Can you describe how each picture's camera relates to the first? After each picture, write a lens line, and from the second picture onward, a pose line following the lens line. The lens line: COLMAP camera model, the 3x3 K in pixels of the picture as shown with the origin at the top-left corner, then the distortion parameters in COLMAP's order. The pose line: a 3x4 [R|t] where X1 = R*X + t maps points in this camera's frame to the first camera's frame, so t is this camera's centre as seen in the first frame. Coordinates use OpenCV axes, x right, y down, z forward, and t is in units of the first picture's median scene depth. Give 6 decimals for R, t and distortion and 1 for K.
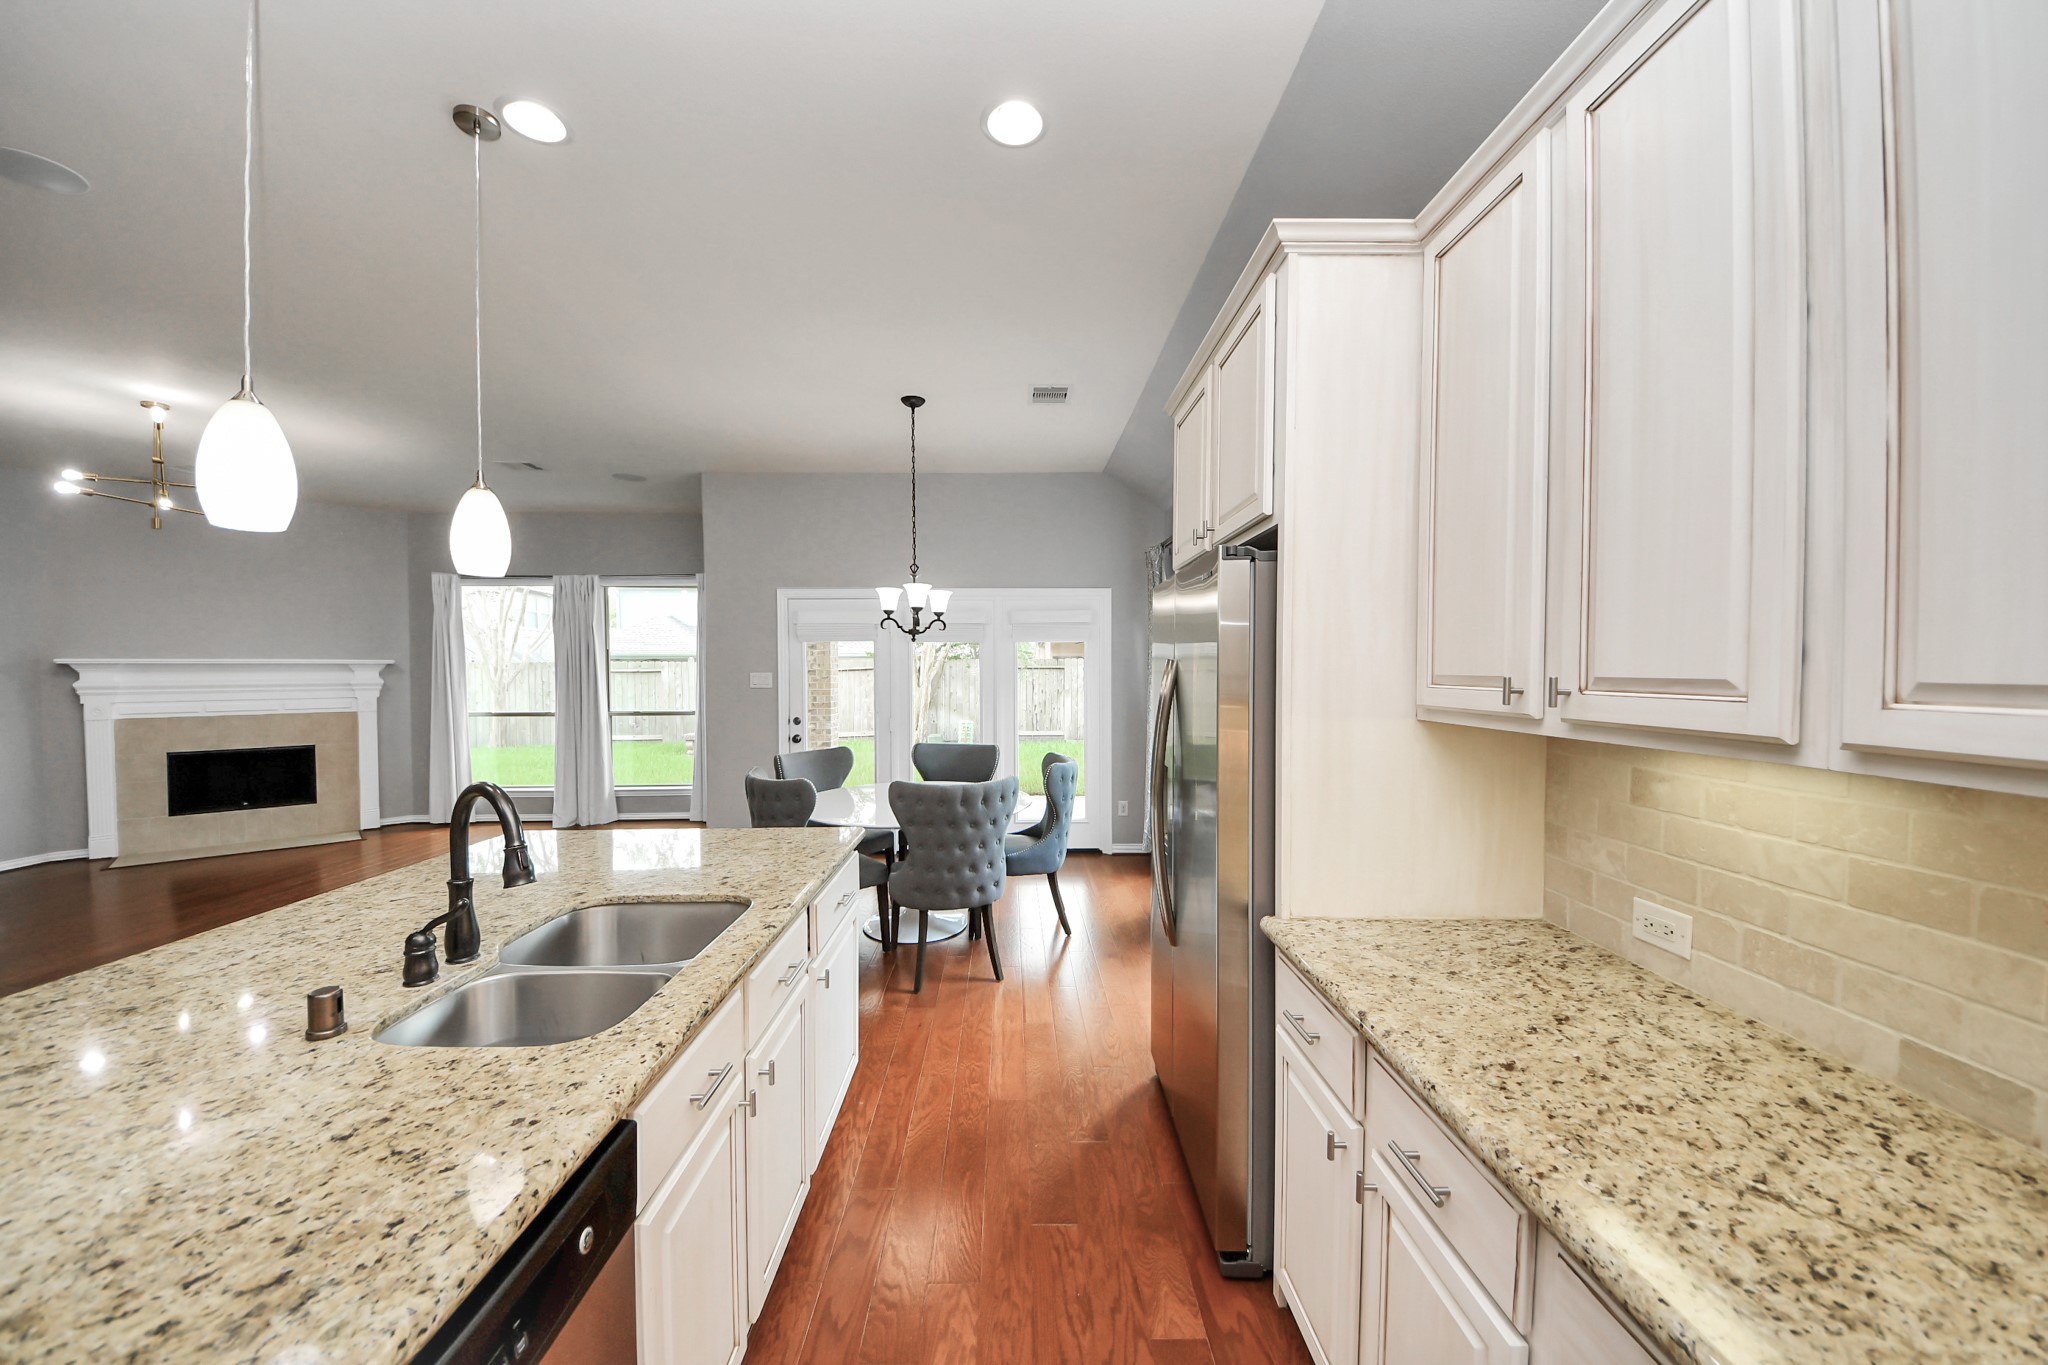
lens RADIAL K [[733.3, 0, 1010.1], [0, 733.3, 676.2], [0, 0, 1]] dist [0.006319, -0.002931]
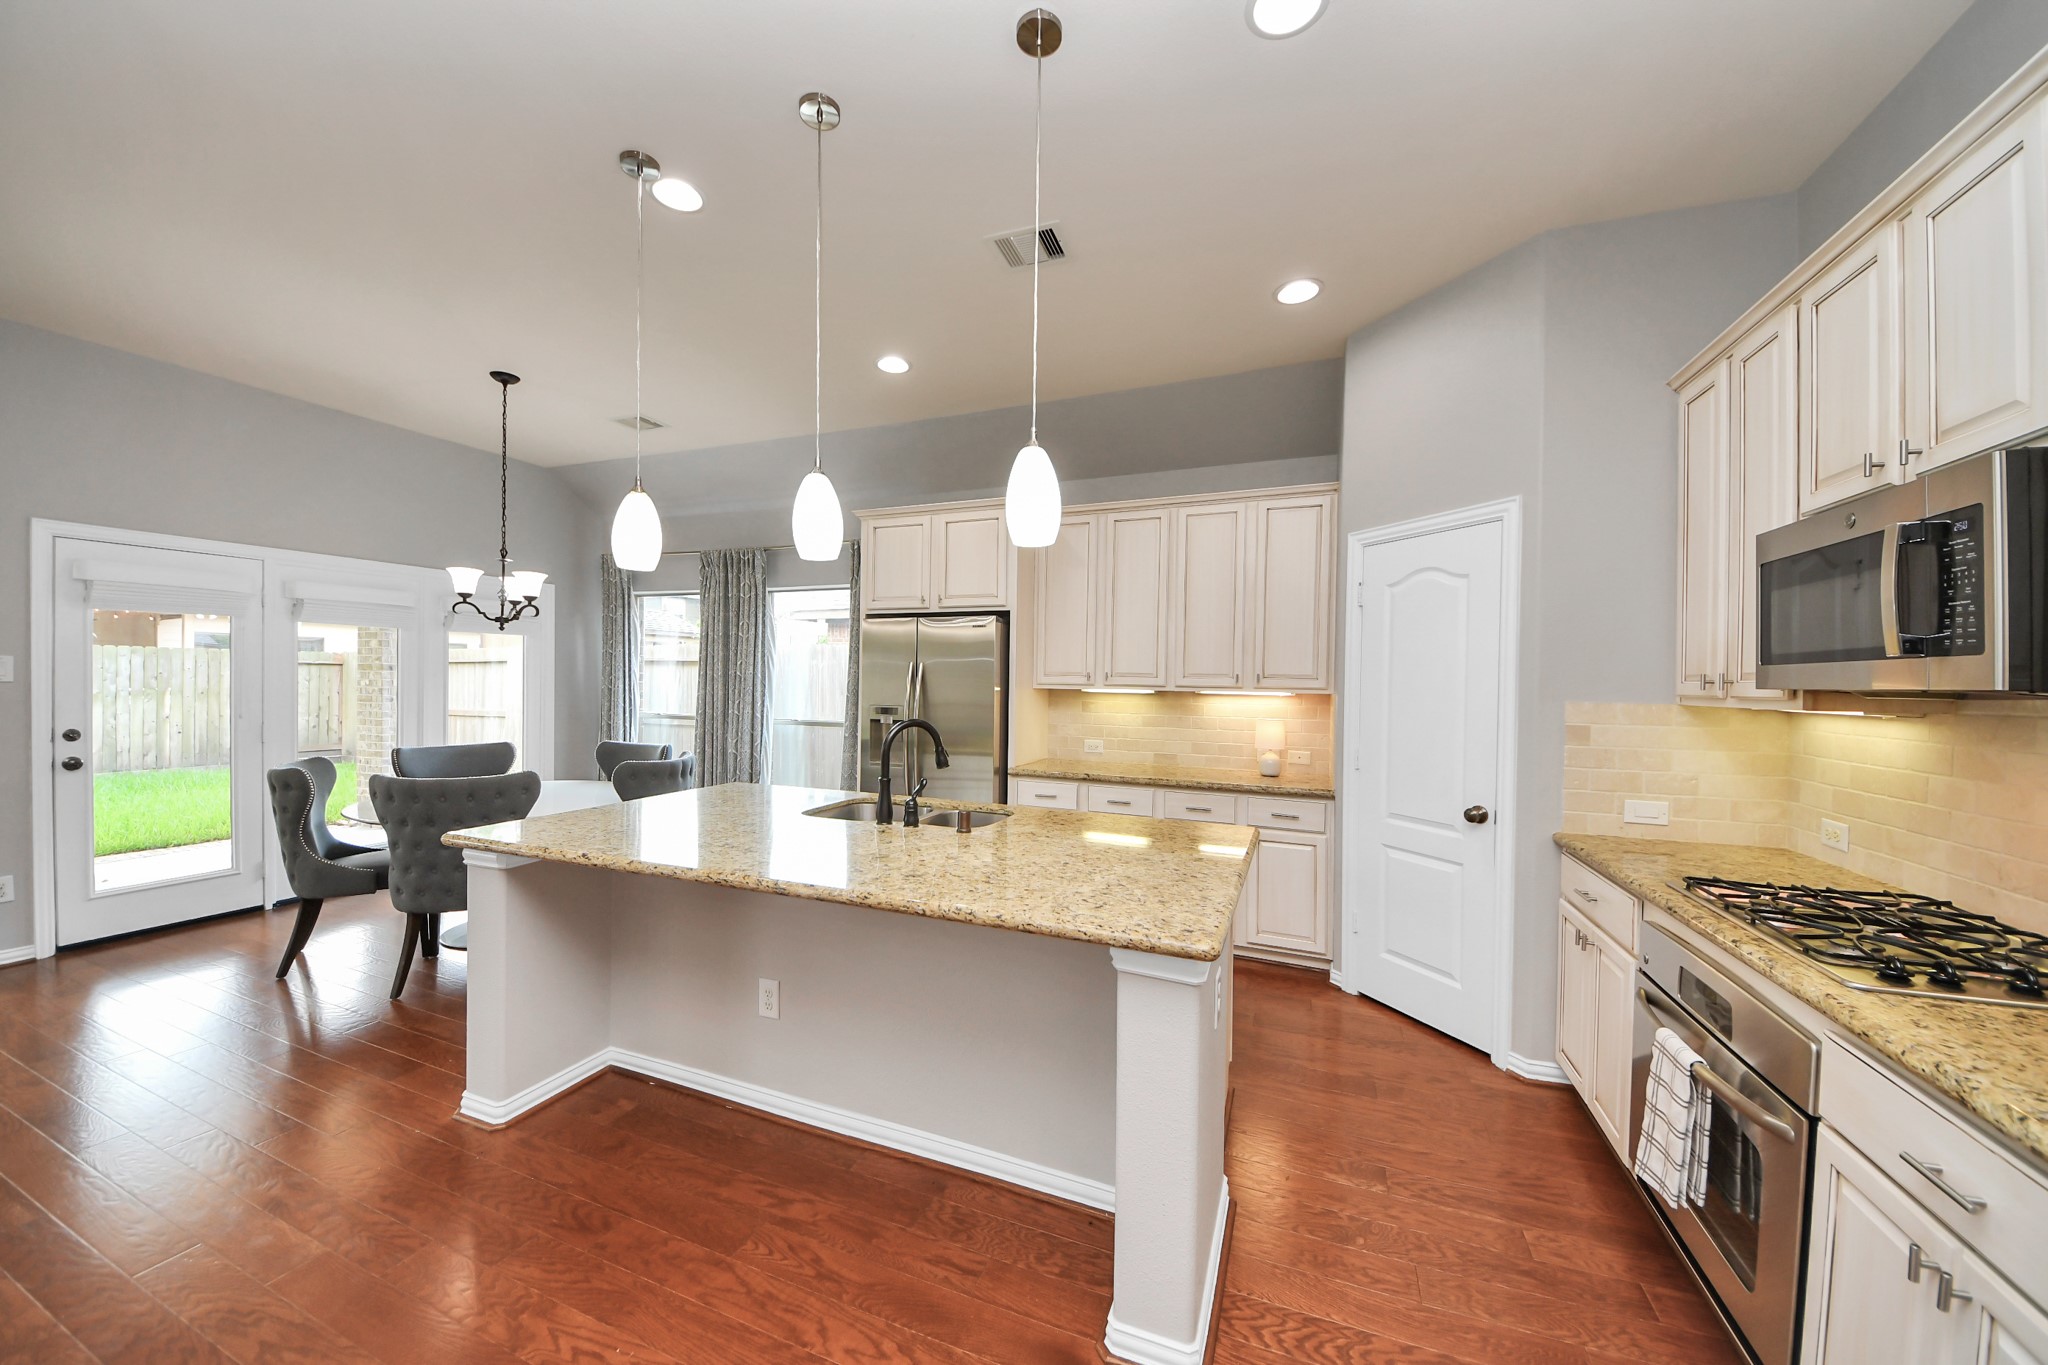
lens RADIAL K [[733.3, 0, 1013.5], [0, 733.3, 684.0], [0, 0, 1]] dist [0.006319, -0.002931]
pose [[0.391826, -0.003672, 0.920032, -0.882905], [-0.003656, 0.999978, 0.005548, 0.016947], [-0.920032, -0.005538, 0.391804, 0.021296]]
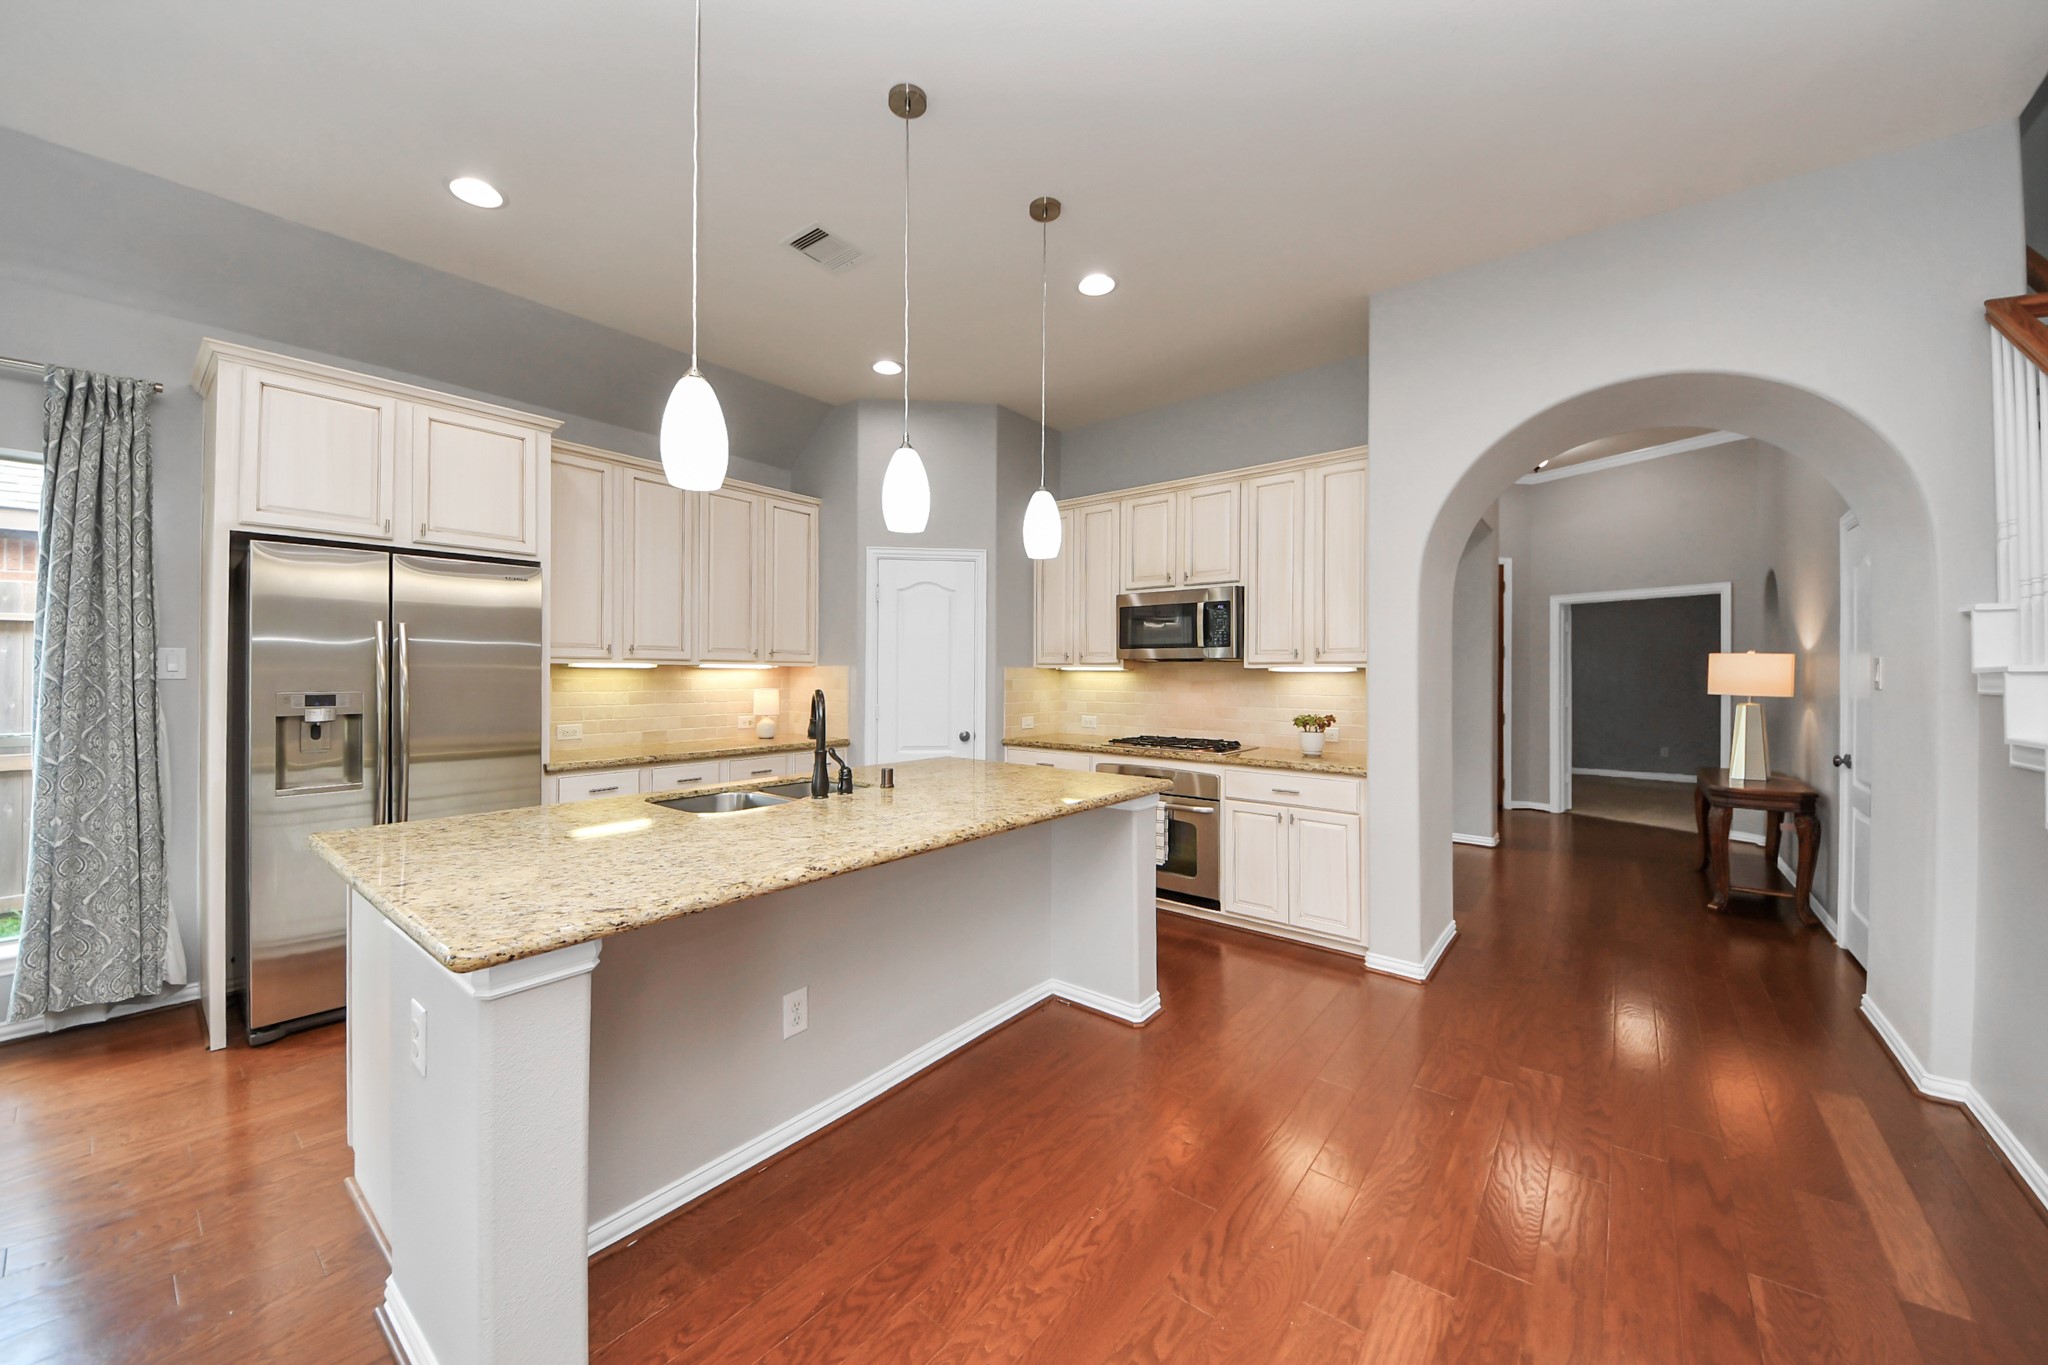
lens RADIAL K [[733.3, 0, 1018.0], [0, 733.3, 675.6], [0, 0, 1]] dist [0.006319, -0.002931]
pose [[-0.772549, -0.011789, 0.634846, -0.857825], [-0.003681, 0.999894, 0.014089, 0.032241], [-0.634945, 0.008547, -0.772510, 0.812578]]
